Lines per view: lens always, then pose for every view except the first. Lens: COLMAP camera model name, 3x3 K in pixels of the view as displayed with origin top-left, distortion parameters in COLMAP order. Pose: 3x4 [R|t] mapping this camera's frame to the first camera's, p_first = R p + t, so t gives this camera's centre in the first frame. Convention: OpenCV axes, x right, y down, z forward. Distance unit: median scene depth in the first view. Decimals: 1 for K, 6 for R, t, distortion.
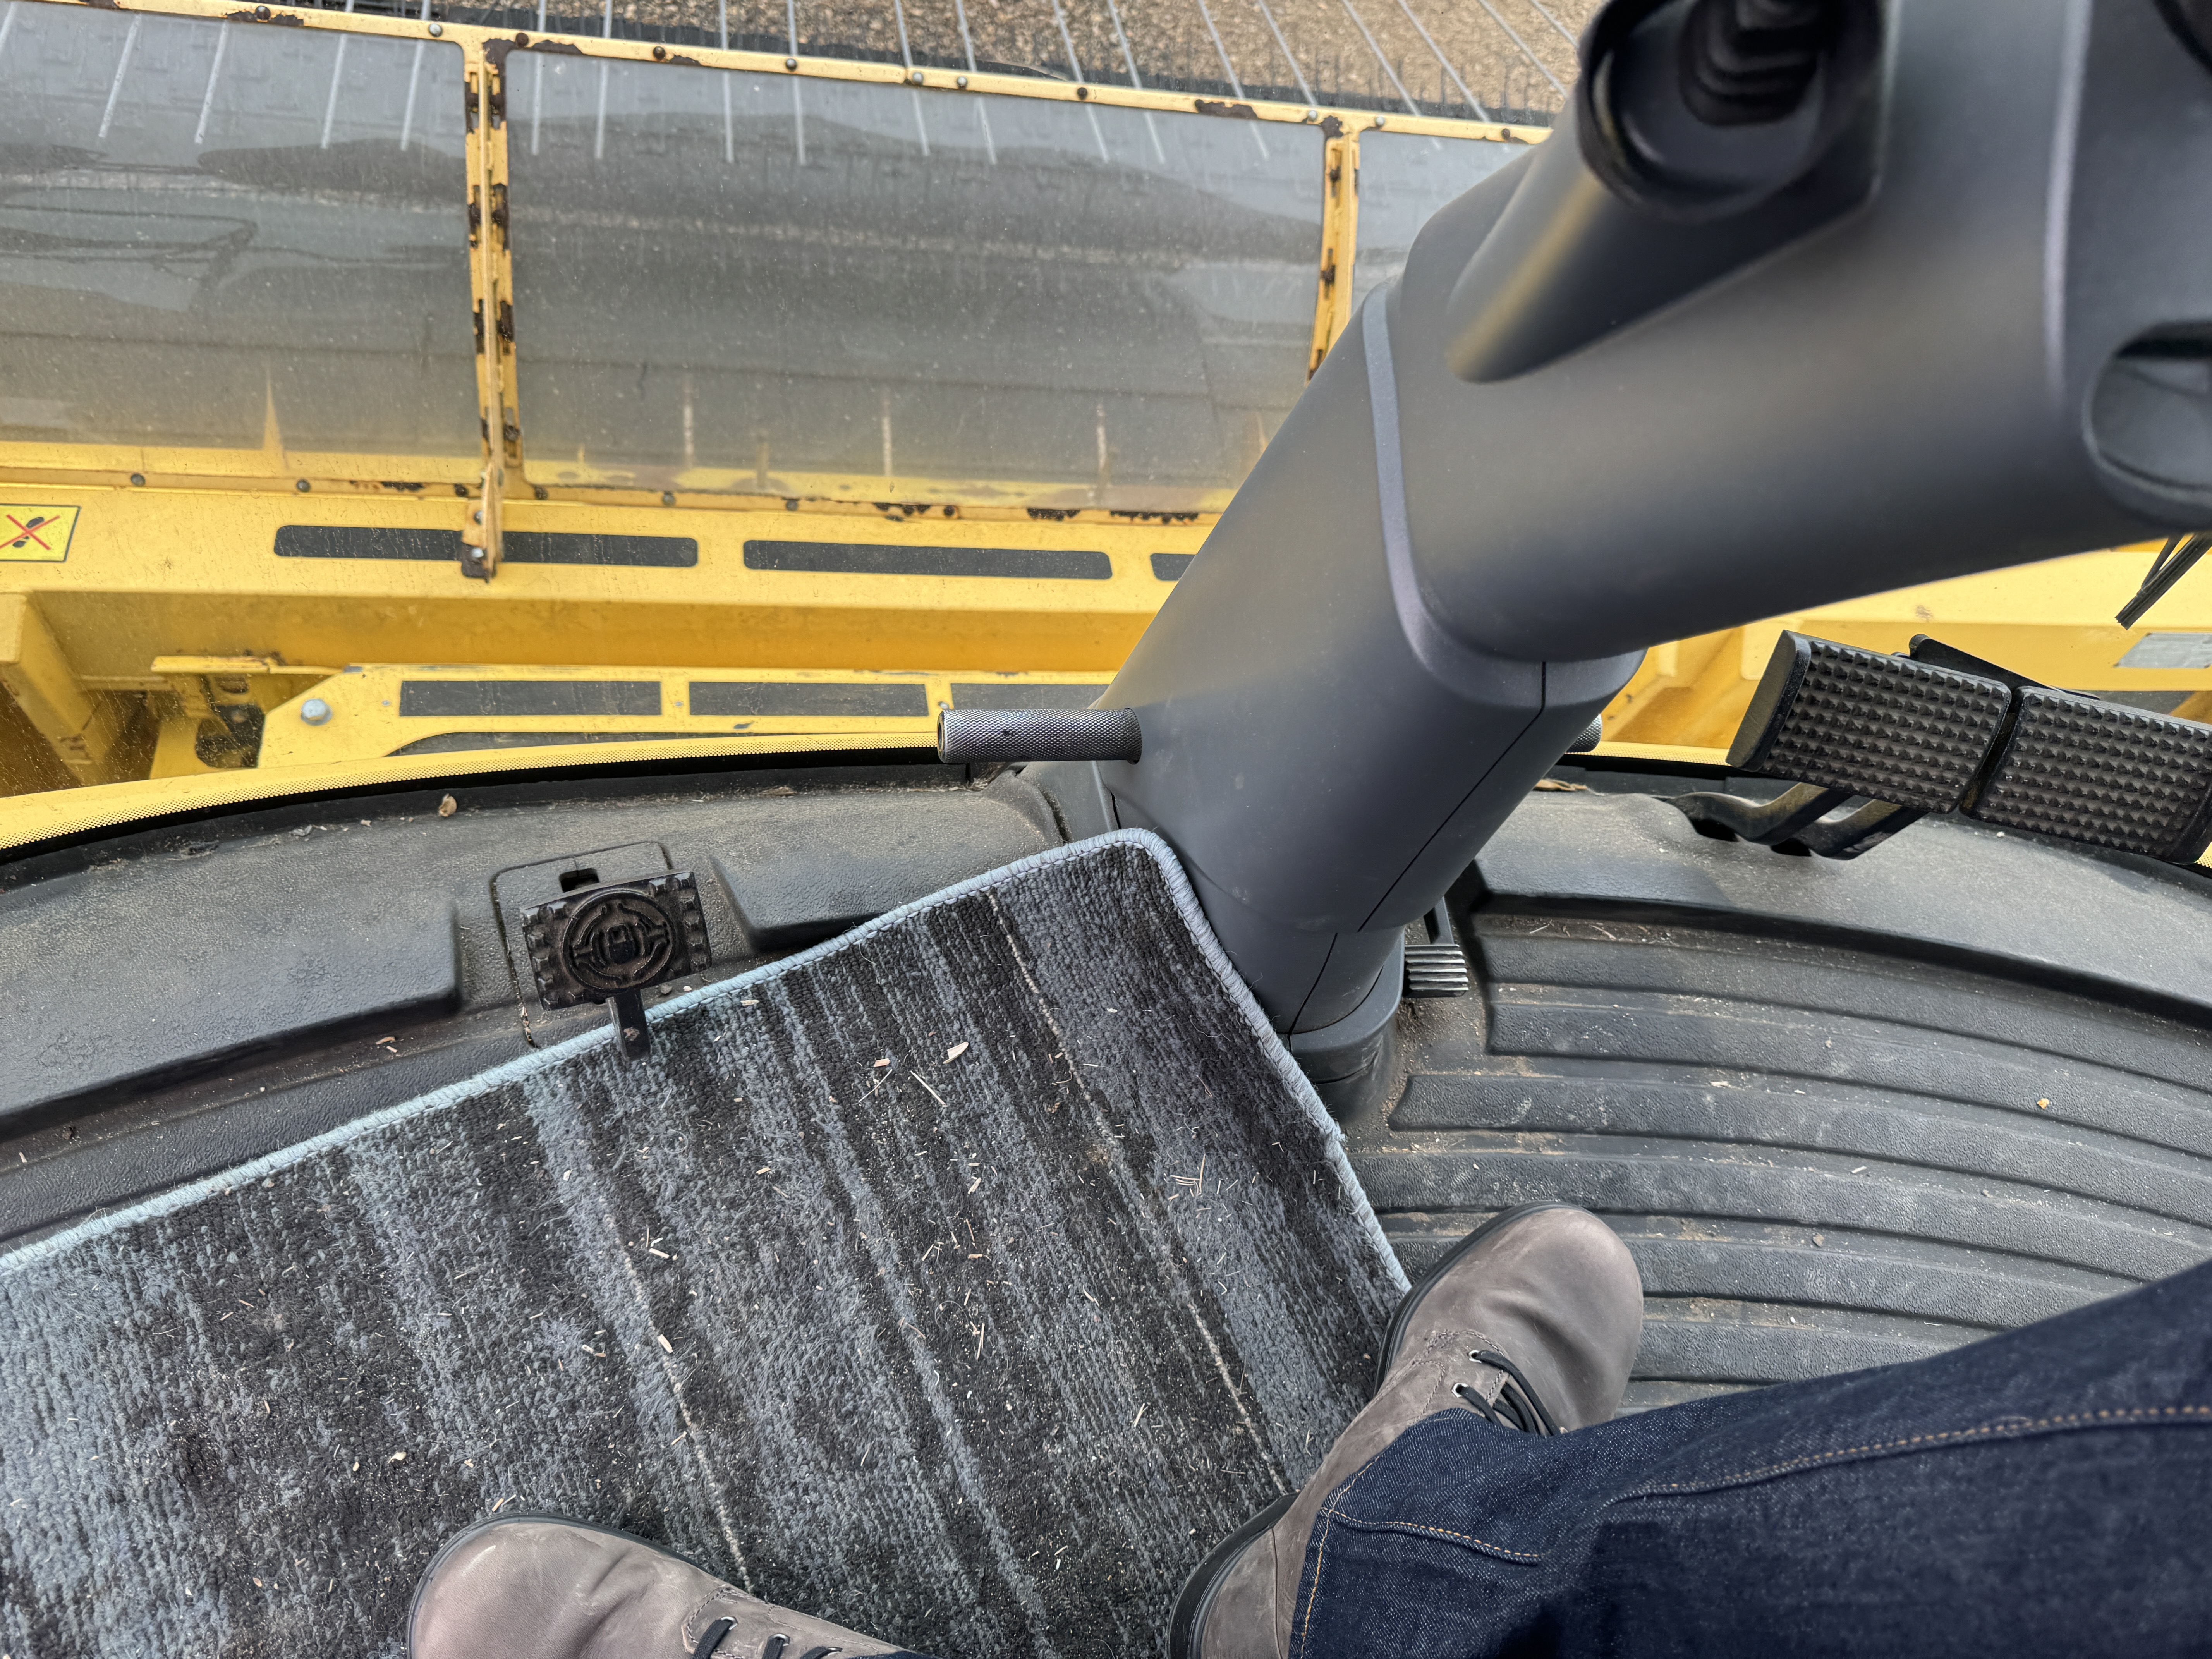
lens RADIAL K [[1522.6, 0, 1106.0], [0, 1522.6, 829.5], [0, 0, 1]] dist [0.203296, -0.408867]
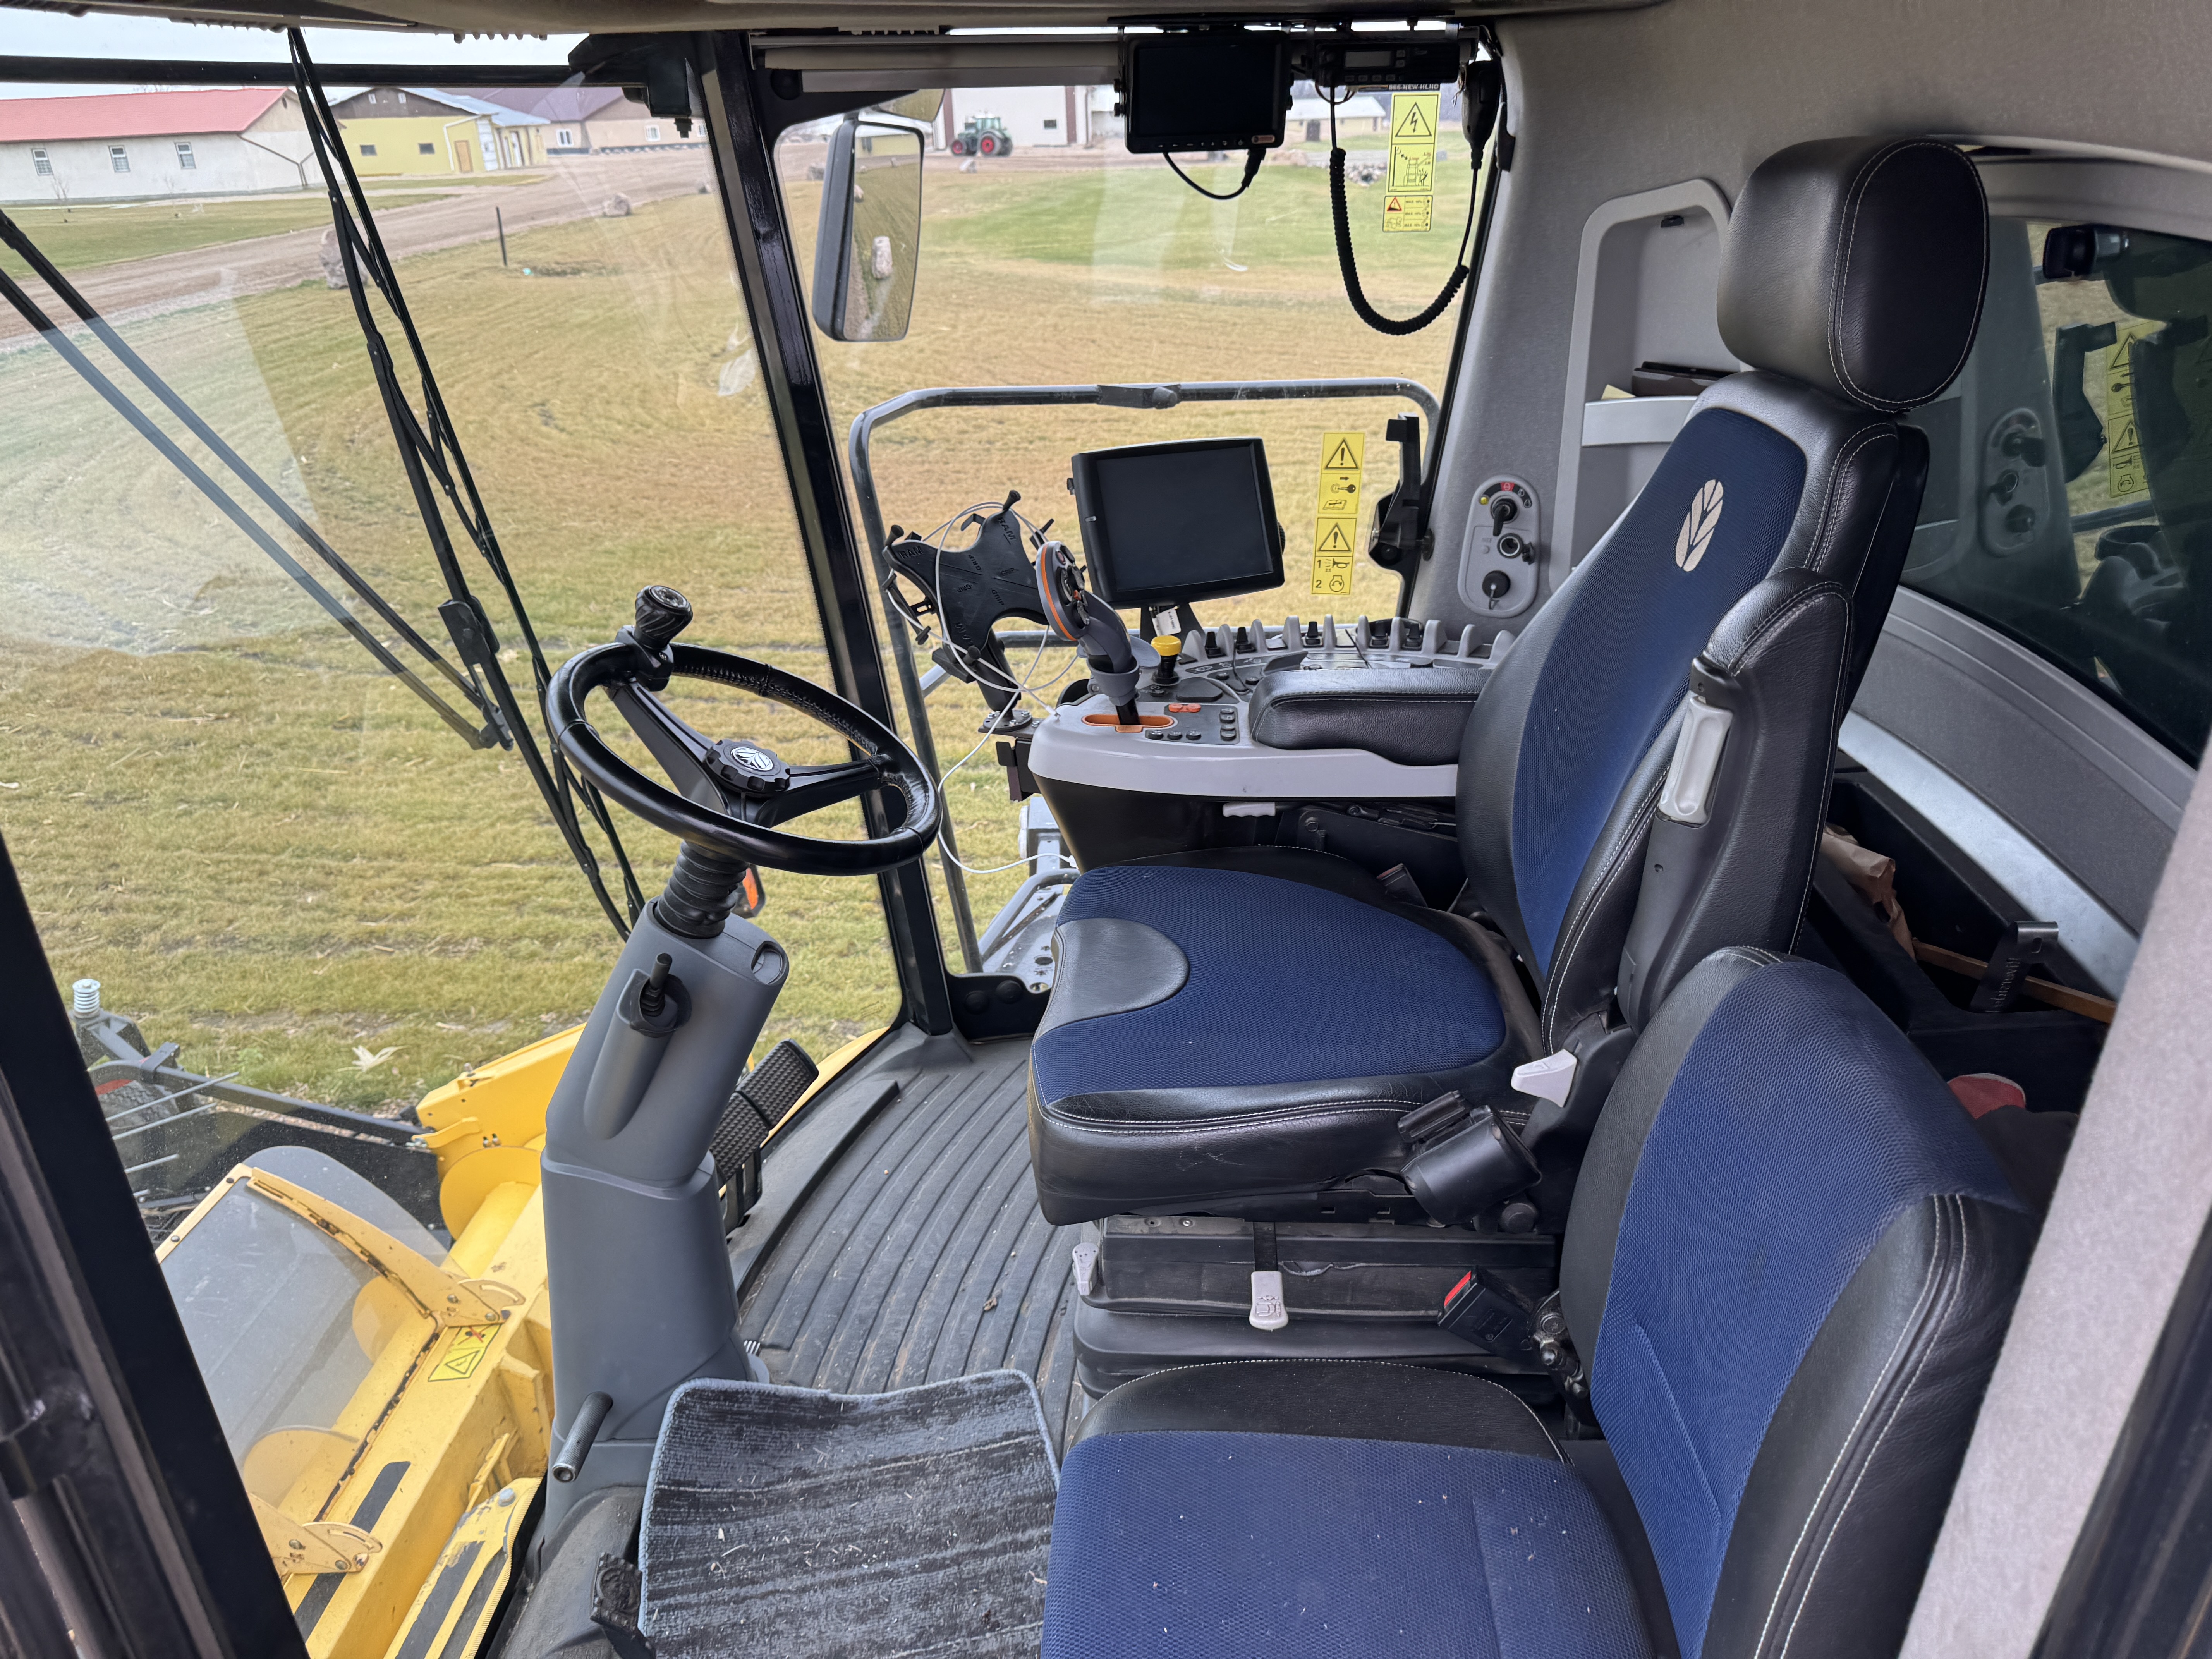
lens RADIAL K [[1522.6, 0, 1106.0], [0, 1522.6, 829.5], [0, 0, 1]] dist [0.203296, -0.408867]
pose [[0.246417, -0.606915, 0.755601, -0.992781], [0.852098, 0.507123, 0.129446, -0.166096], [-0.461745, 0.611948, 0.642115, -1.163653]]
